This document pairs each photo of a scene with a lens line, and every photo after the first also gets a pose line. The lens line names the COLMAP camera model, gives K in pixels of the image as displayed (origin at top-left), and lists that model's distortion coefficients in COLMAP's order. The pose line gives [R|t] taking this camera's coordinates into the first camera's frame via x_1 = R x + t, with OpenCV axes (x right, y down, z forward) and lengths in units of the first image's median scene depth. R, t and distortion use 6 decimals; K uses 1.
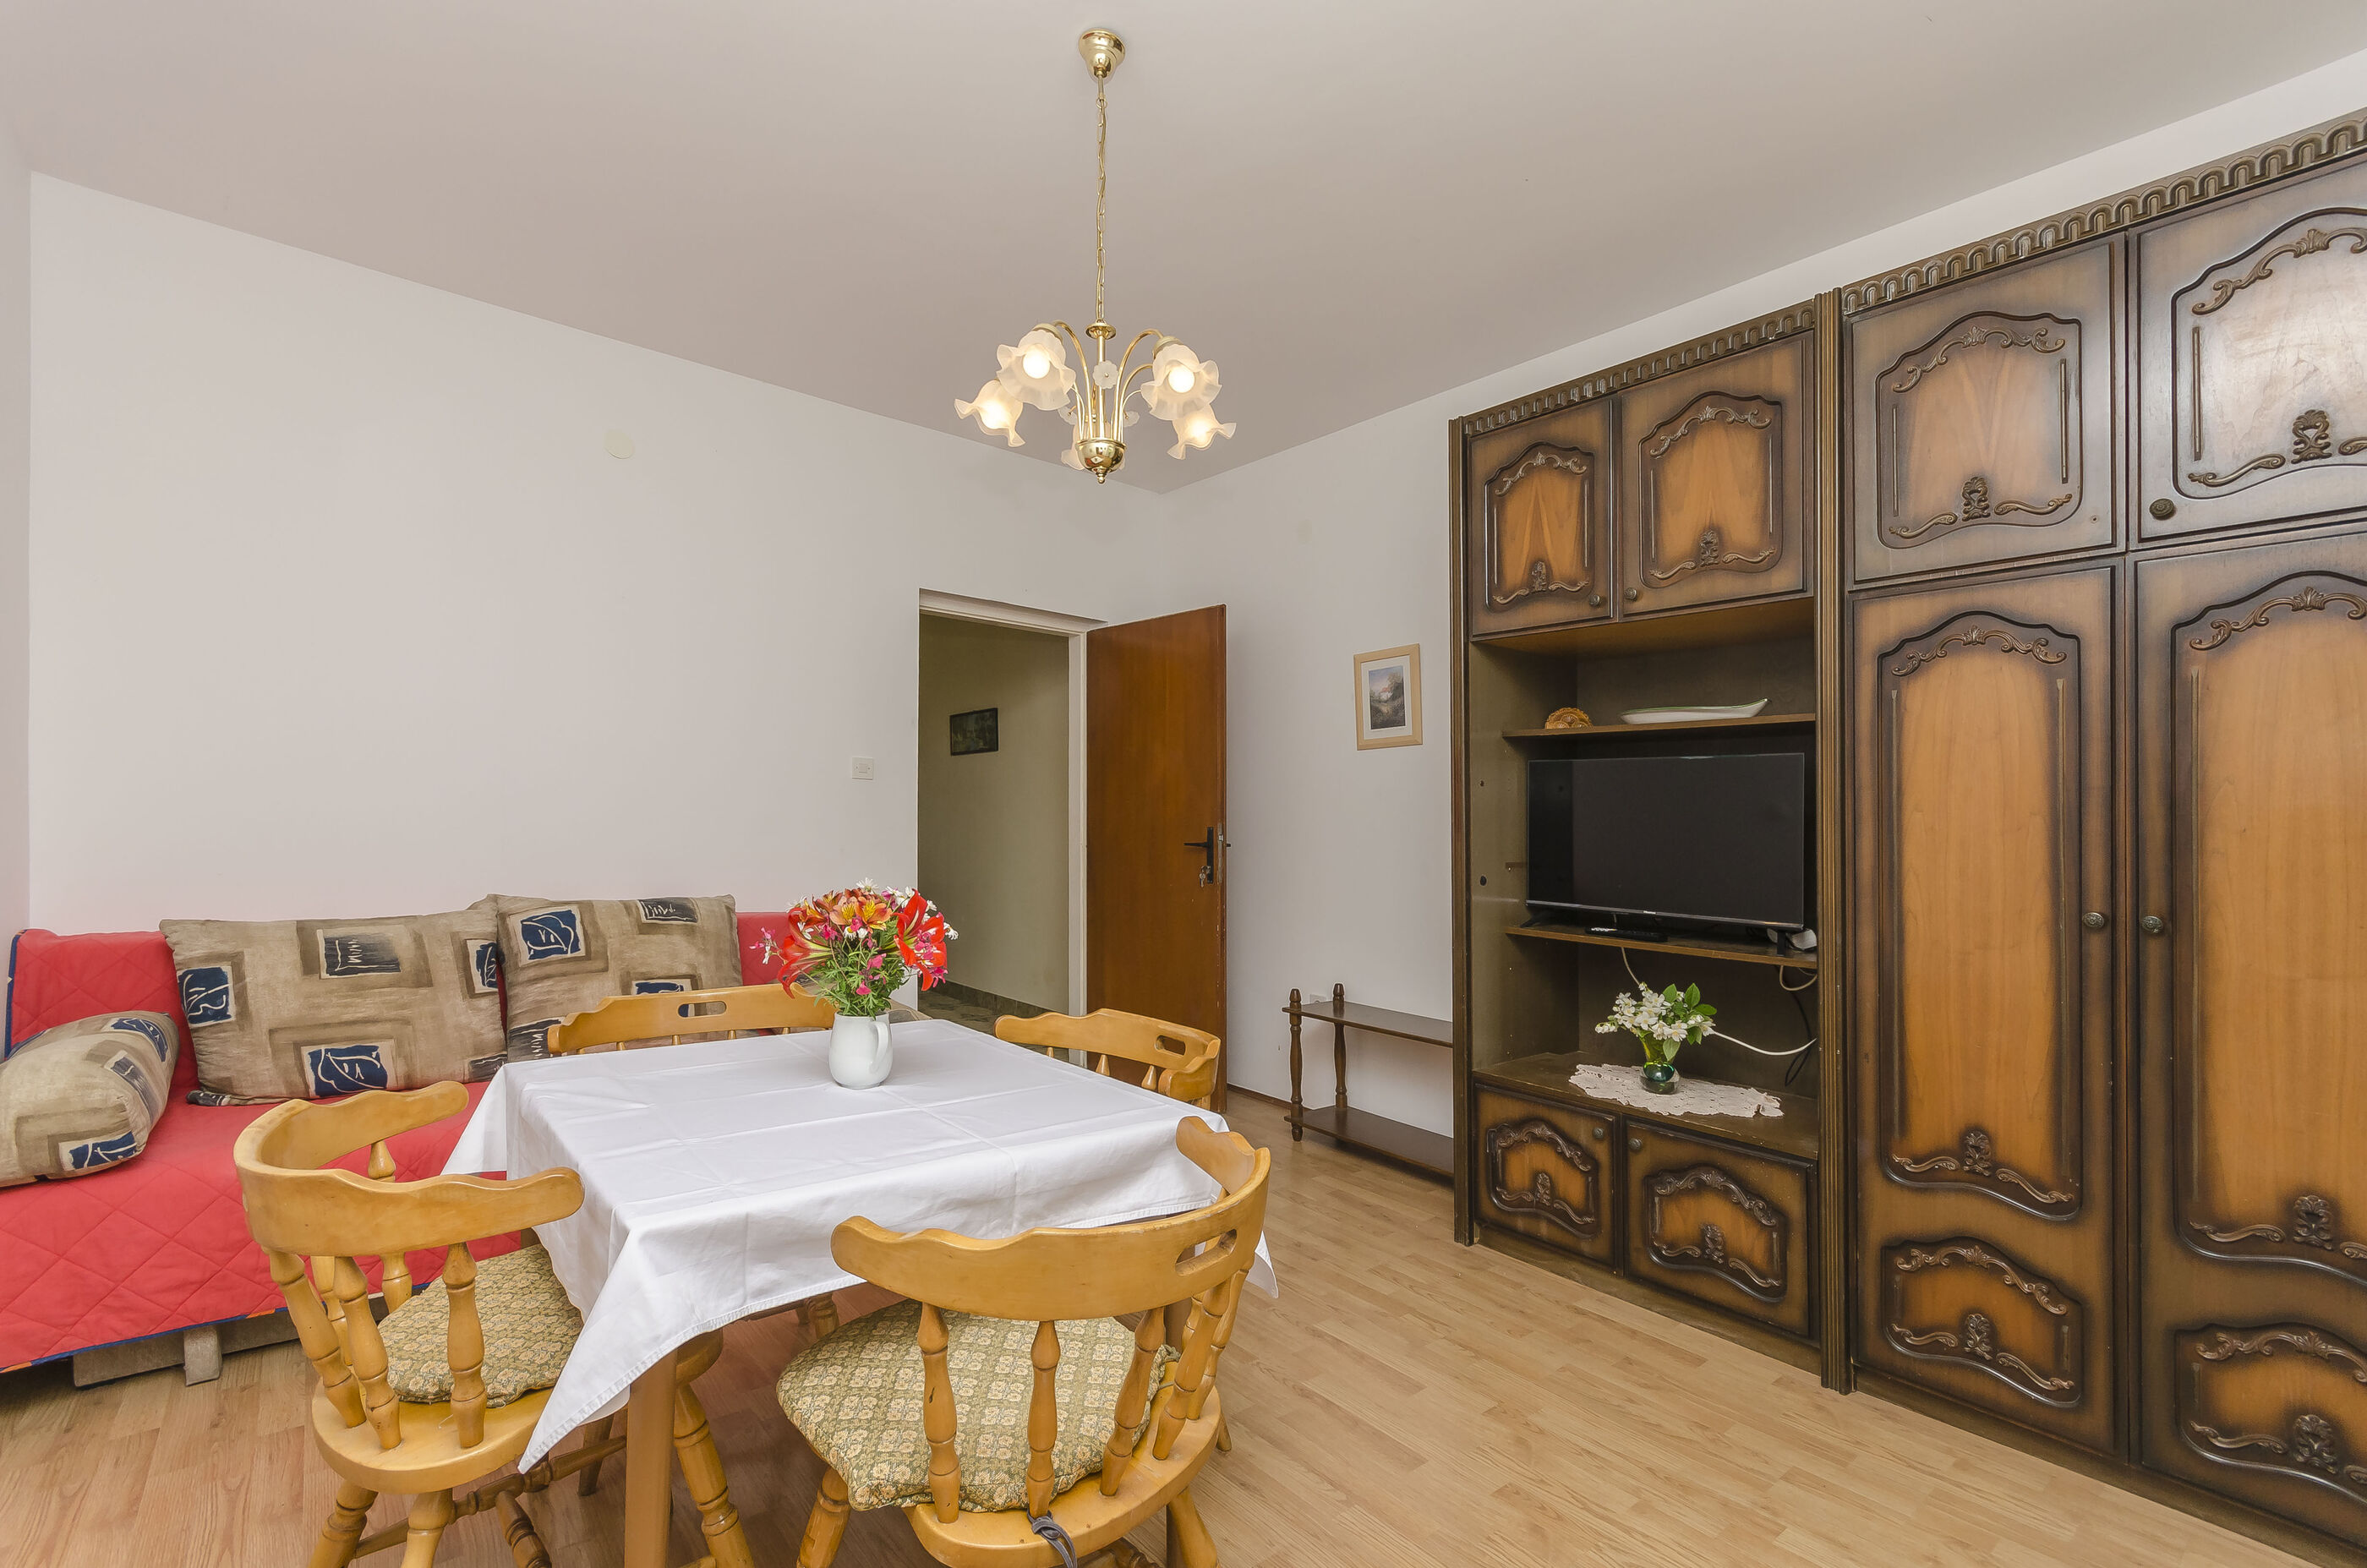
lens RADIAL K [[1026.7, 0, 1181.8], [0, 1026.7, 793.0], [0, 0, 1]] dist [0.001918, 0.000348]
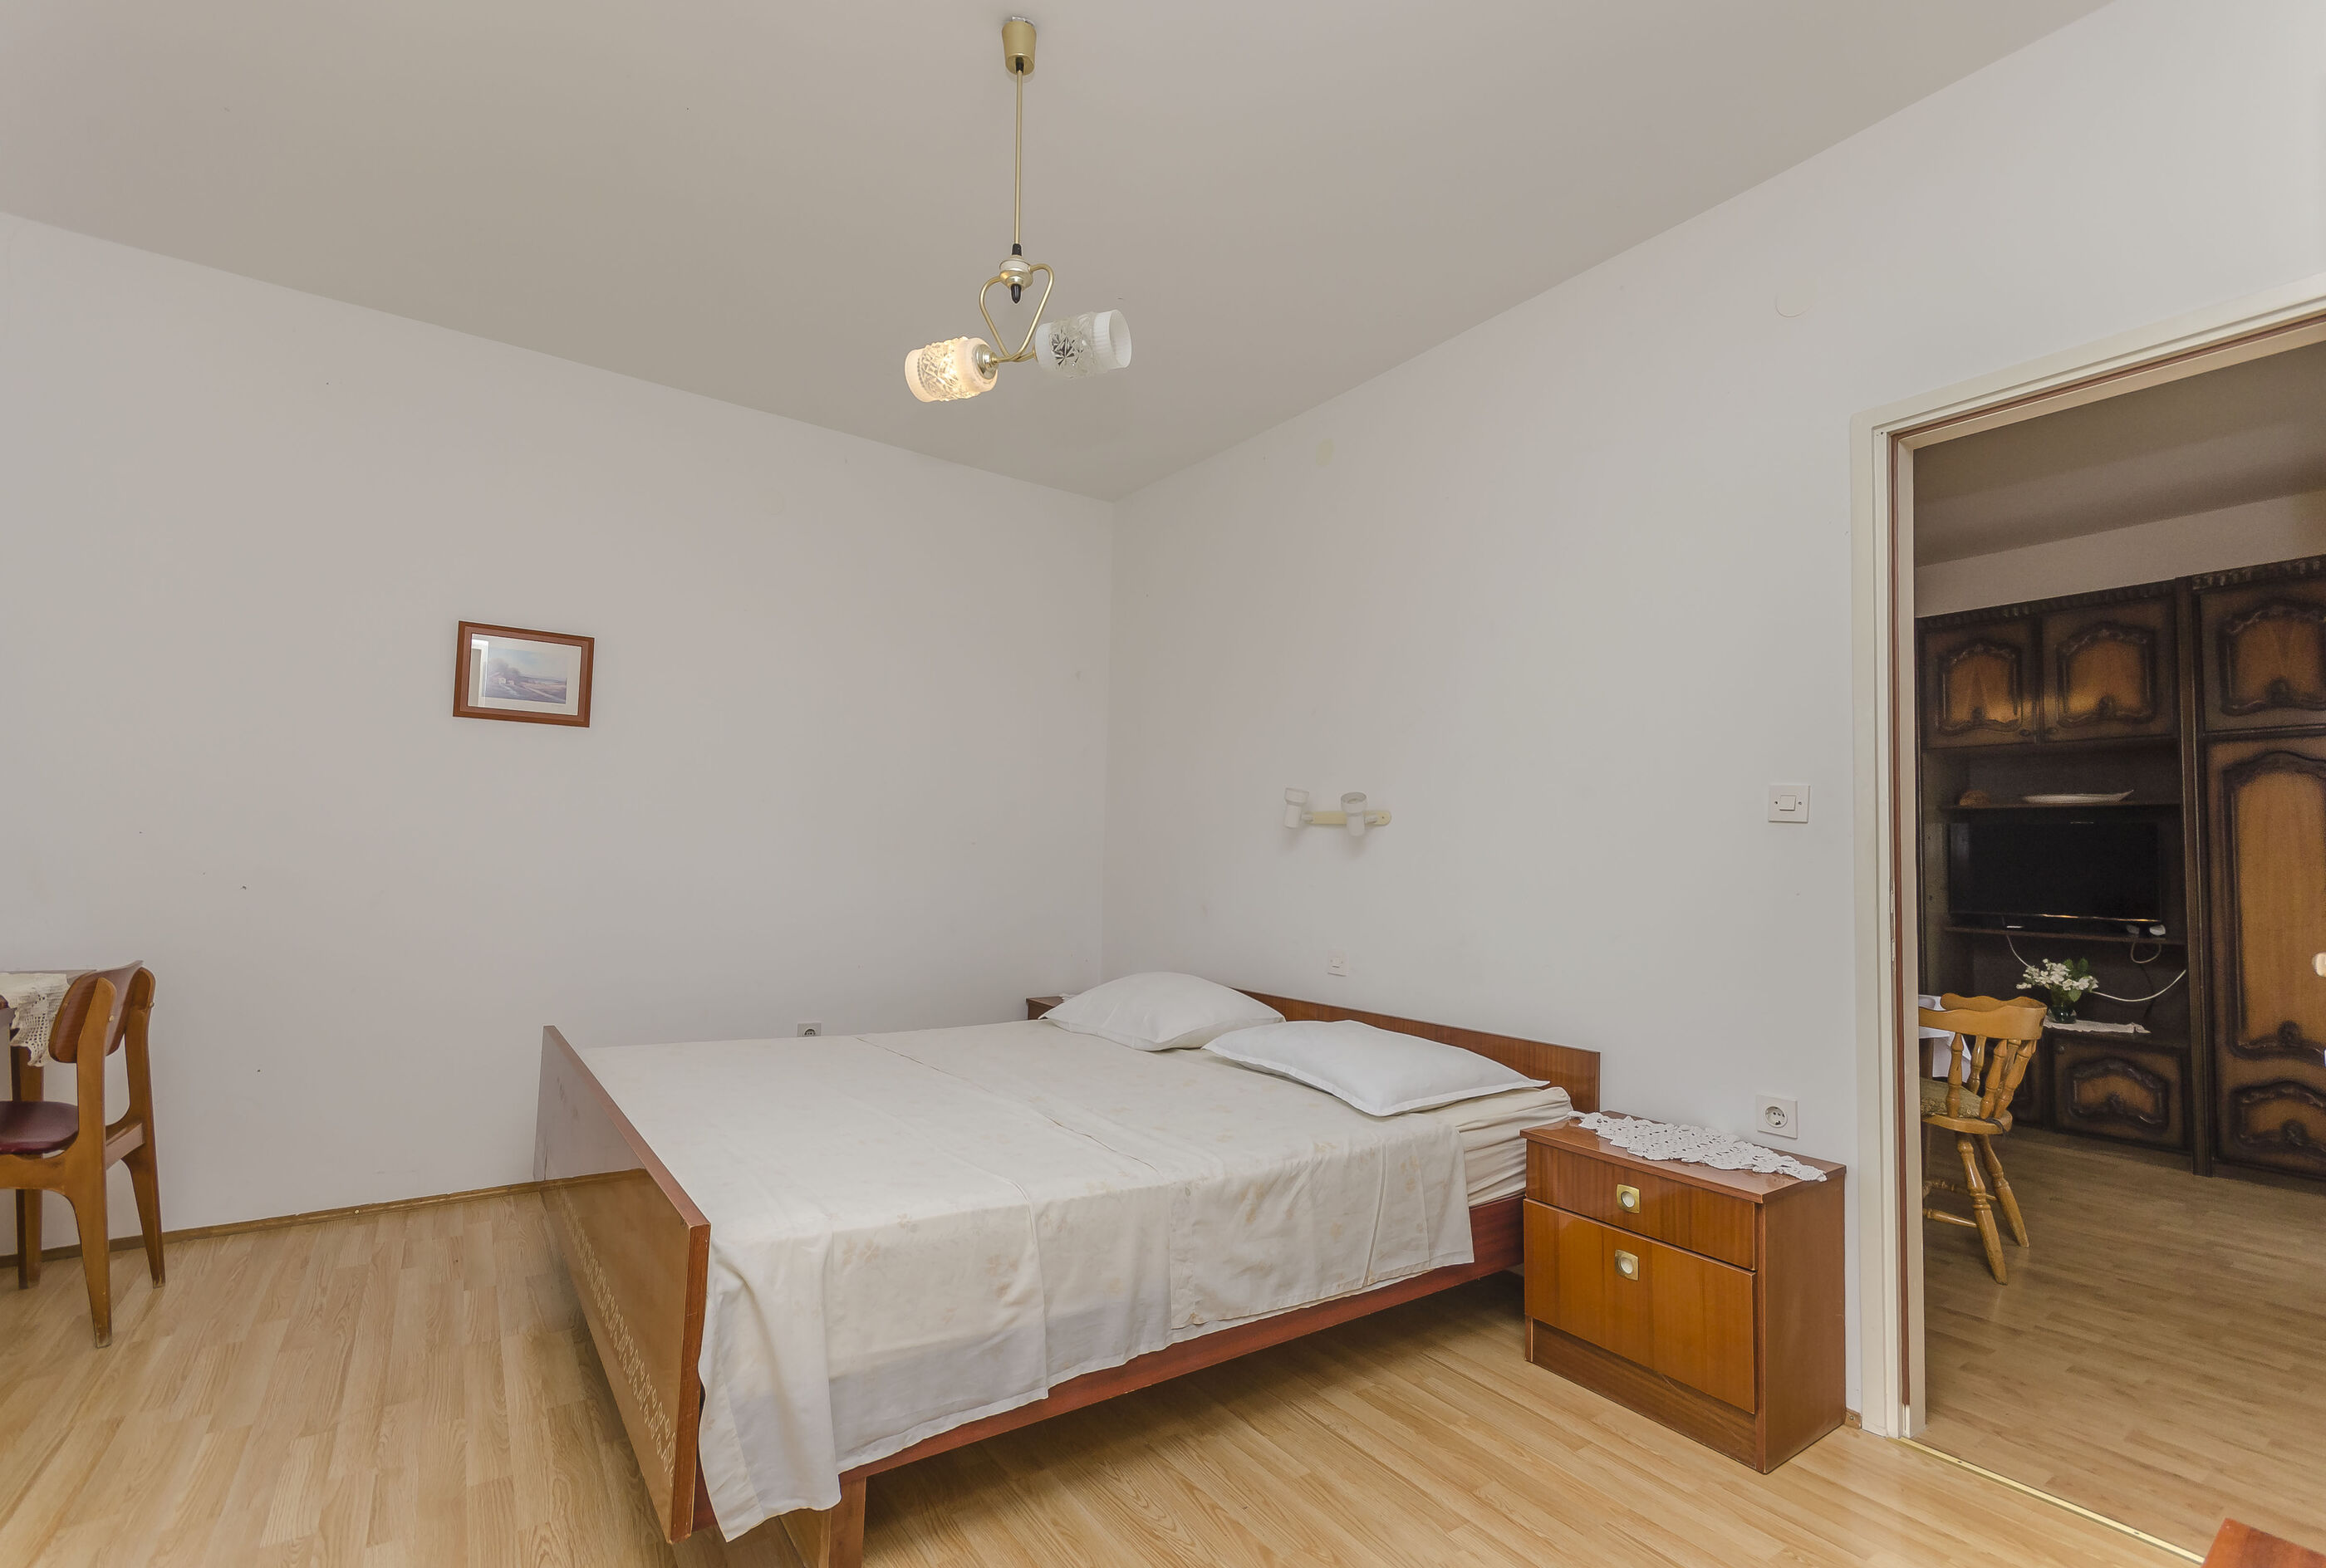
lens RADIAL K [[1052.9, 0, 1171.7], [0, 1052.9, 798.9], [0, 0, 1]] dist [-0.000104, -0.000547]
pose [[0.999189, 0.006889, -0.039676, -1.069155], [-0.008565, 0.999071, -0.042246, 0.012095], [0.039349, 0.042552, 0.998319, -0.912892]]
